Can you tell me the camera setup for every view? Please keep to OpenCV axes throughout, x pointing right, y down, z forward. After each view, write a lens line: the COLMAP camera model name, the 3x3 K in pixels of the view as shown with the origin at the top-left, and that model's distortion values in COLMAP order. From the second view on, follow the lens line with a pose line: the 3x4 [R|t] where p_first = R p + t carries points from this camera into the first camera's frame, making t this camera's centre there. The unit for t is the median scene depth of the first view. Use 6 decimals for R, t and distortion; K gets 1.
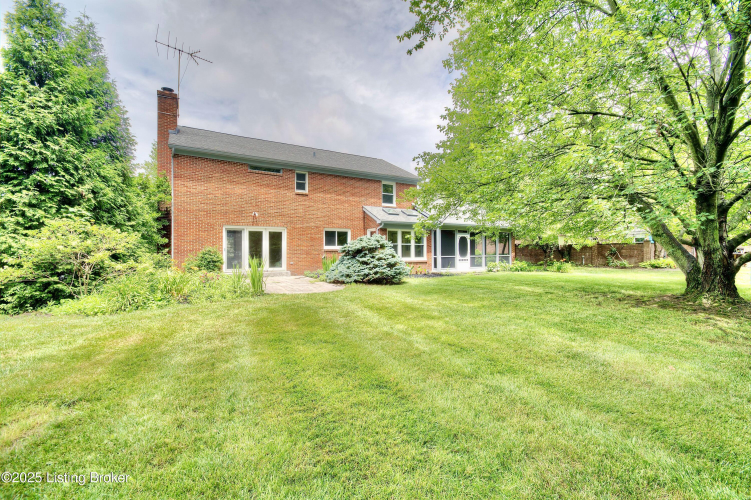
lens RADIAL K [[340.6, 0, 379.7], [0, 340.6, 249.3], [0, 0, 1]] dist [0.035418, -0.025748]
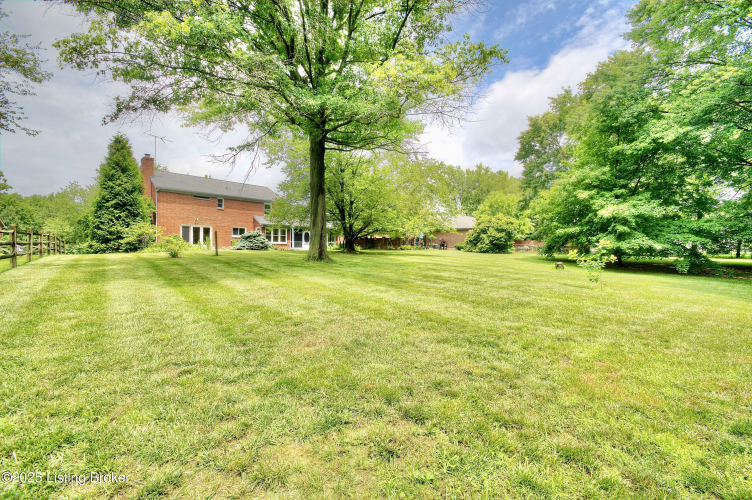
lens RADIAL K [[341.1, 0, 380.2], [0, 341.1, 249.3], [0, 0, 1]] dist [0.035418, -0.025748]
pose [[0.964188, 0.009589, 0.265046, 0.156657], [-0.011930, 0.999903, 0.007223, 0.052122], [-0.264951, -0.010127, 0.964209, -1.283169]]
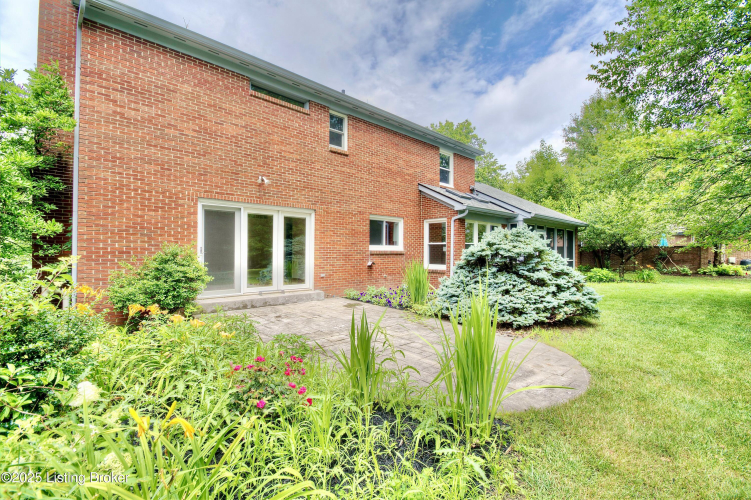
lens RADIAL K [[340.6, 0, 379.7], [0, 340.6, 249.3], [0, 0, 1]] dist [0.035418, -0.025748]
pose [[0.975909, 0.010973, 0.217902, -0.295786], [-0.011761, 0.999928, 0.002320, -0.004531], [-0.217861, -0.004827, 0.975968, 0.455484]]
